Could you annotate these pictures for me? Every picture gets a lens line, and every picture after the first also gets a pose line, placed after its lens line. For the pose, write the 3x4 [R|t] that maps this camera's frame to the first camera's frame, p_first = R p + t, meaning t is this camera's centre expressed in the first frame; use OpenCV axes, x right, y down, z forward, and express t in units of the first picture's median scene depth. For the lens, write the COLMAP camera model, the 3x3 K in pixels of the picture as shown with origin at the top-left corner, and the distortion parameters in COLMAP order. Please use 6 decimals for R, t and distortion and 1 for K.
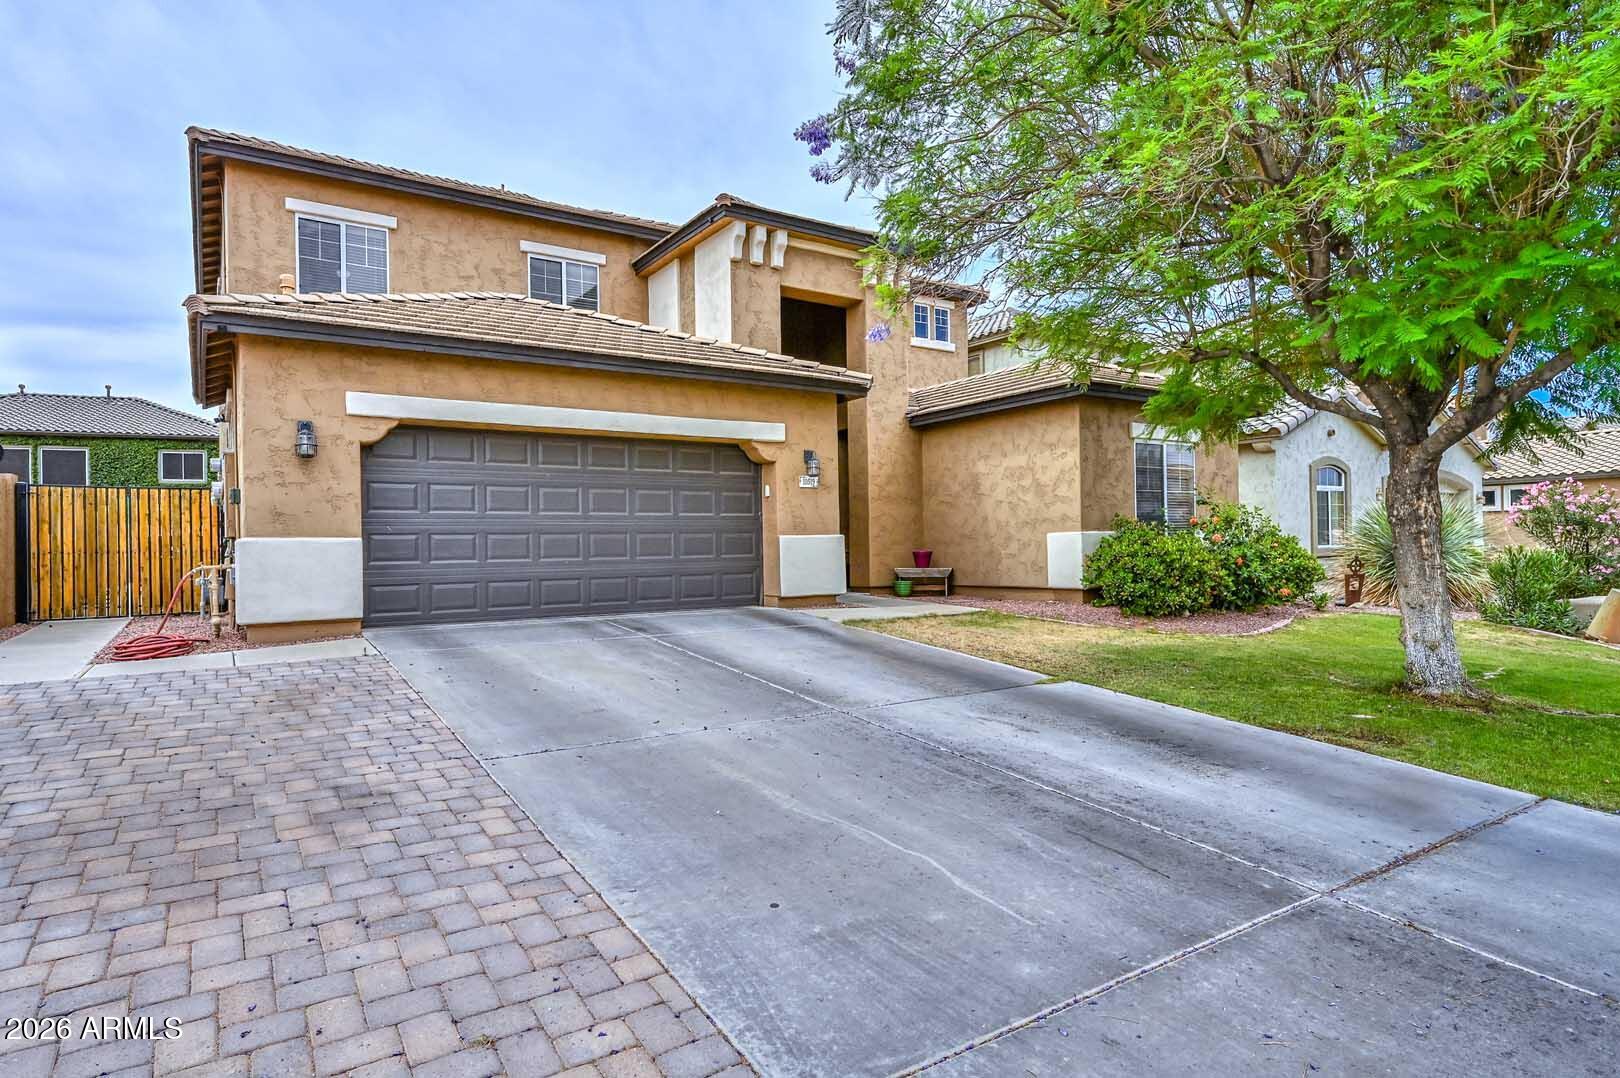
lens RADIAL K [[867.1, 0, 810.0], [0, 867.1, 539.0], [0, 0, 1]] dist [0.007173, 0.000768]
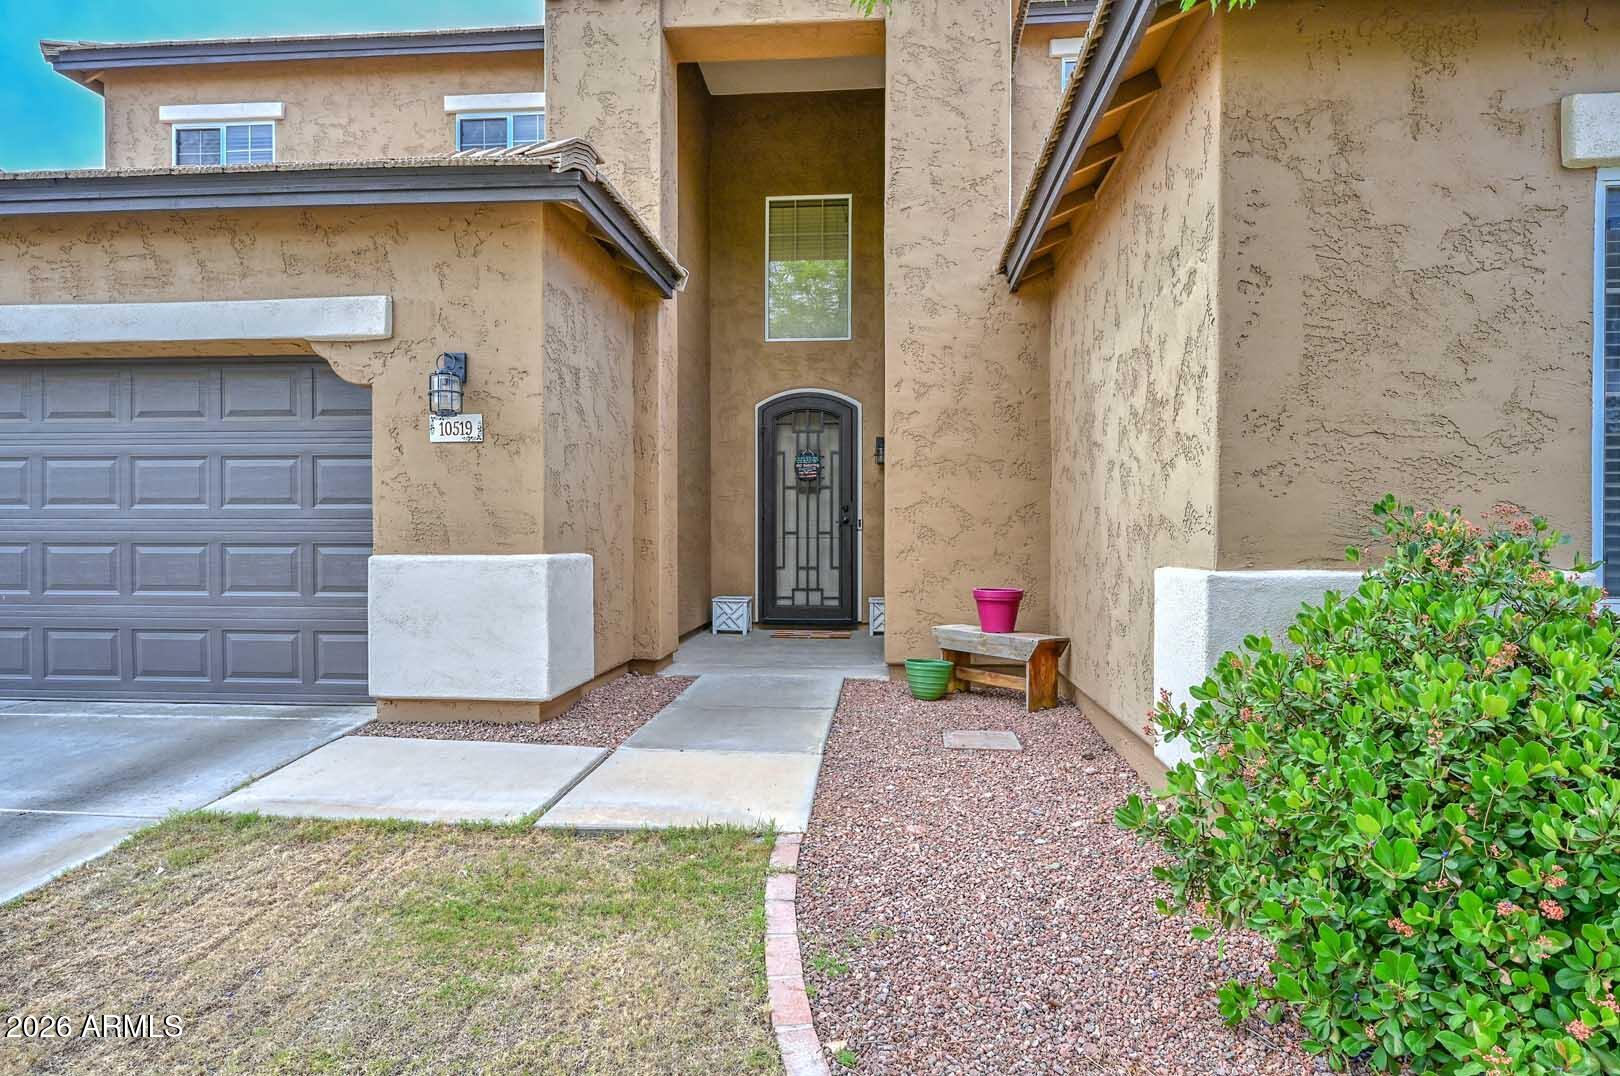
lens RADIAL K [[895.0, 0, 825.2], [0, 895.0, 531.4], [0, 0, 1]] dist [0.006051, 0.001949]
pose [[0.780808, 0.016834, -0.624545, 0.390171], [-0.008782, 0.999834, 0.015970, -0.023429], [0.624710, -0.006985, 0.780826, 0.734961]]
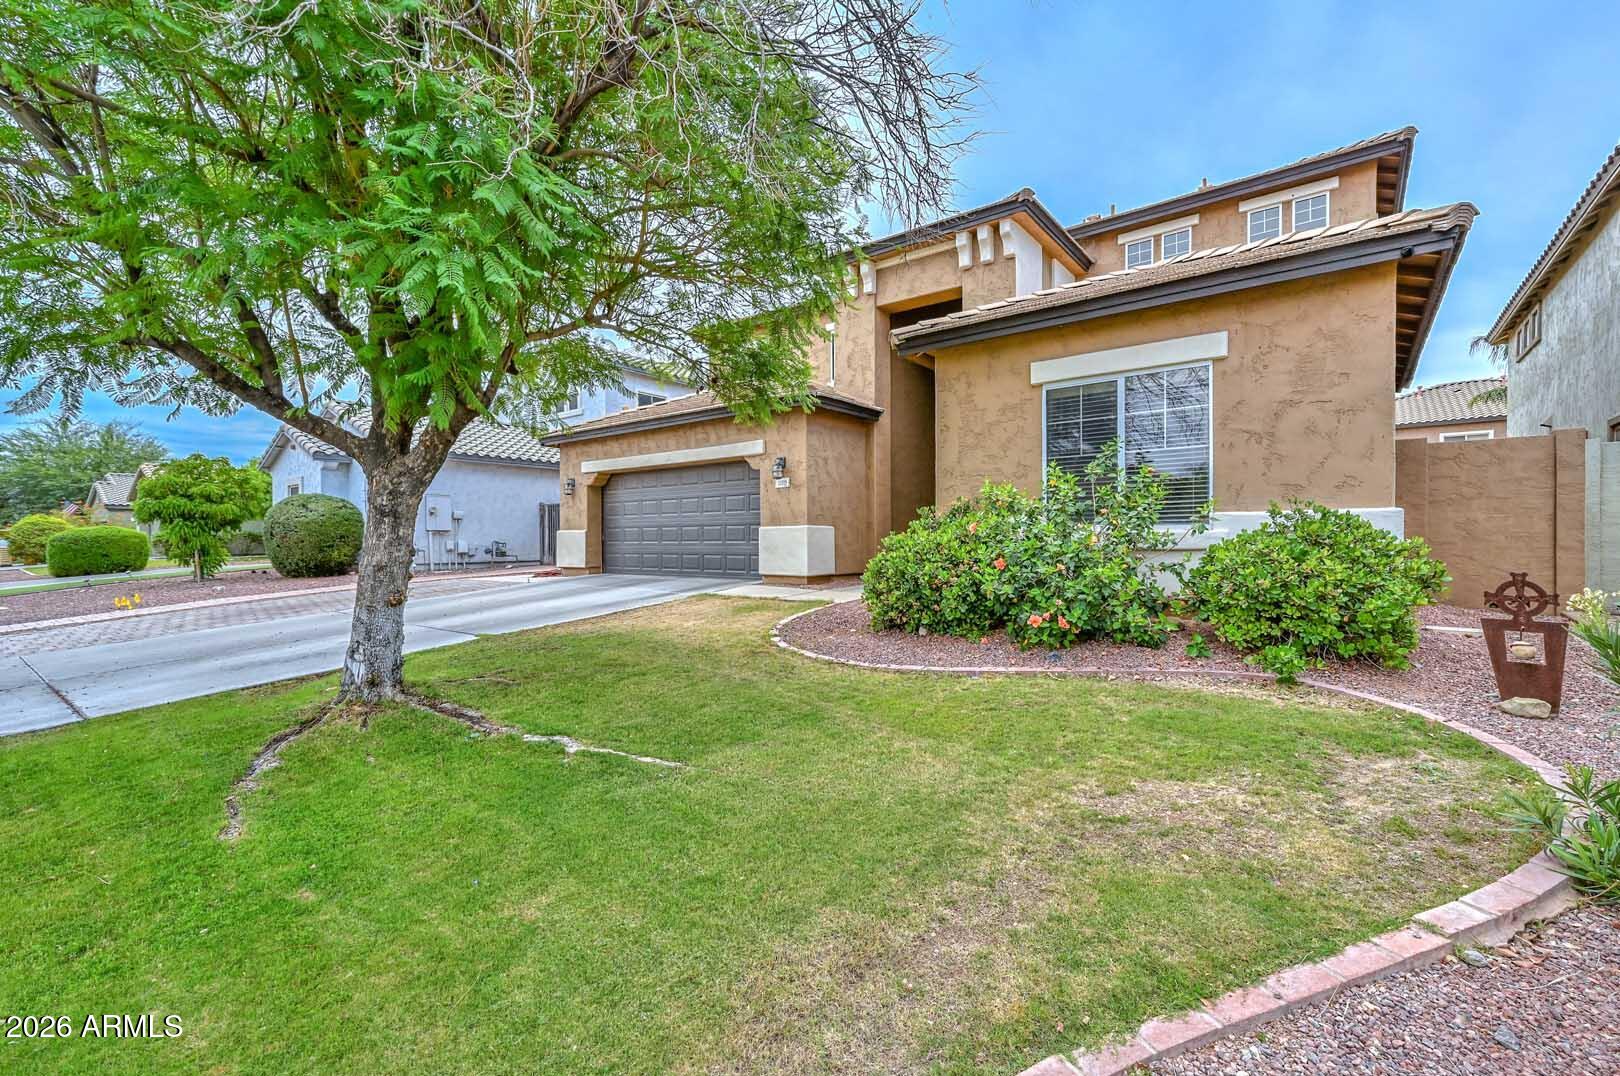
lens RADIAL K [[704.4, 0, 810.0], [0, 704.4, 538.0], [0, 0, 1]] dist [0.000377, 0.000022]
pose [[0.313270, 0.011271, -0.949597, 0.912702], [0.007725, 0.999866, 0.014416, -0.001998], [0.949633, -0.011851, 0.313141, 0.688890]]
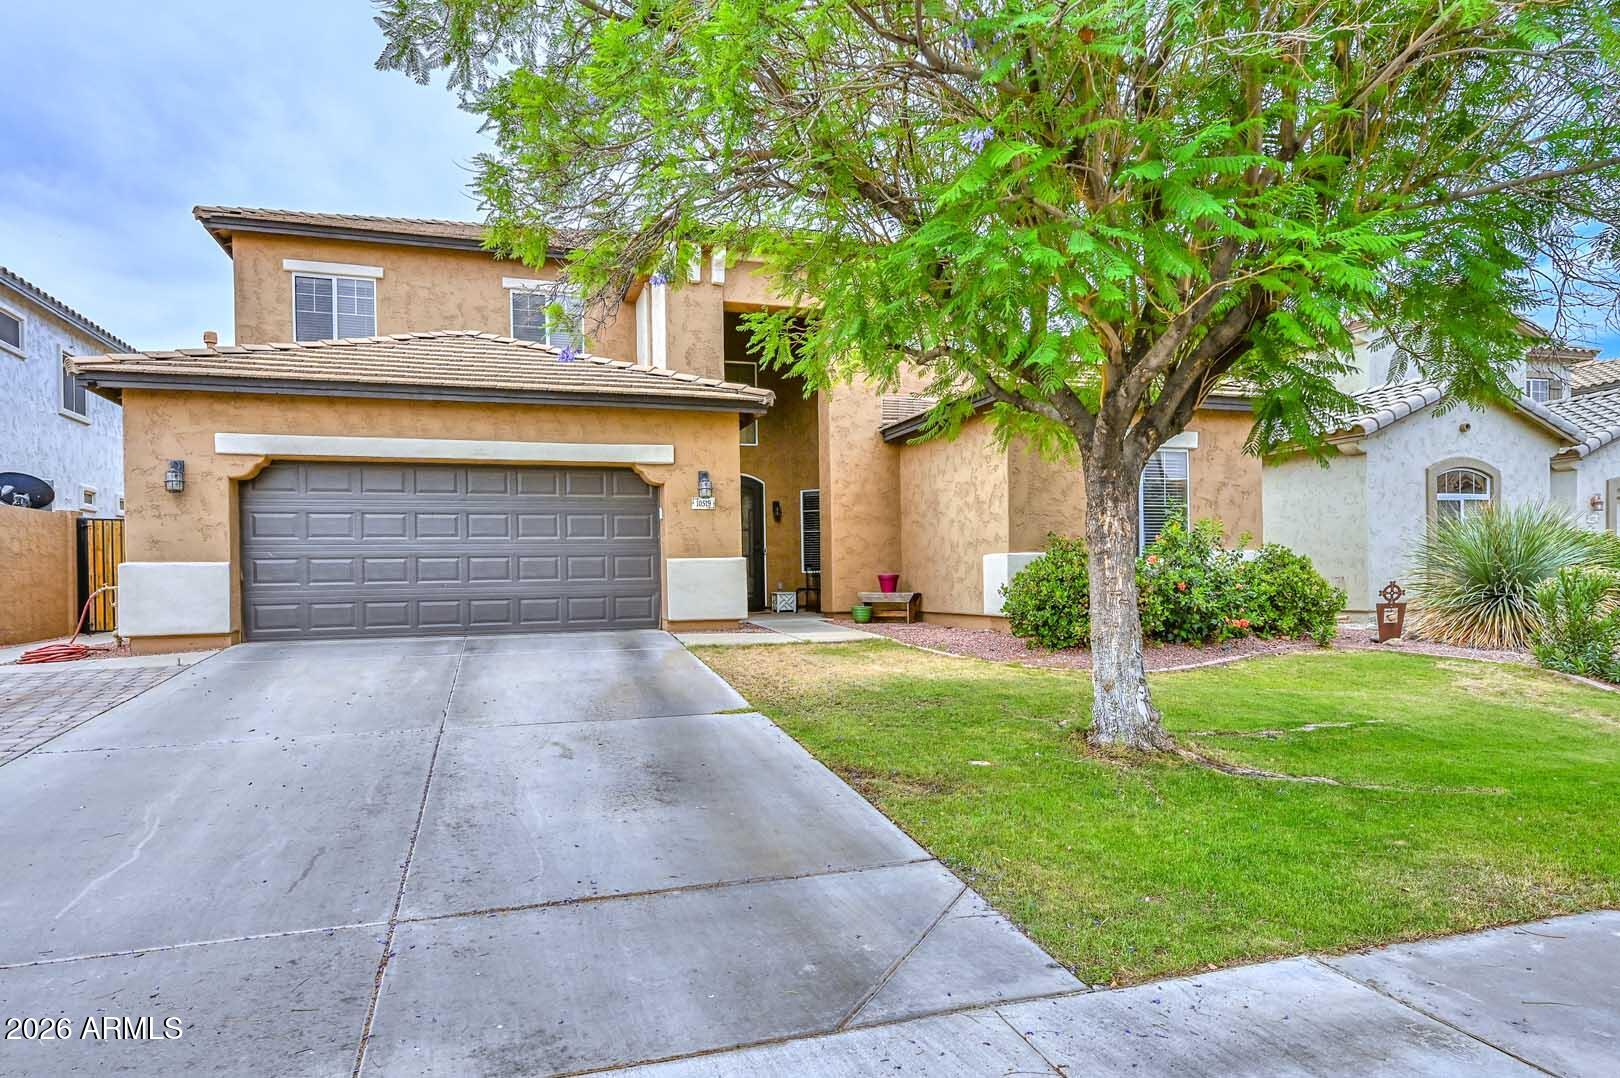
lens RADIAL K [[913.8, 0, 820.7], [0, 913.8, 570.1], [0, 0, 1]] dist [0.008732, 0.000463]
pose [[0.964526, -0.000580, -0.263989, 0.378393], [0.002915, 0.999960, 0.008454, 0.000792], [0.263973, -0.008924, 0.964489, 0.037722]]
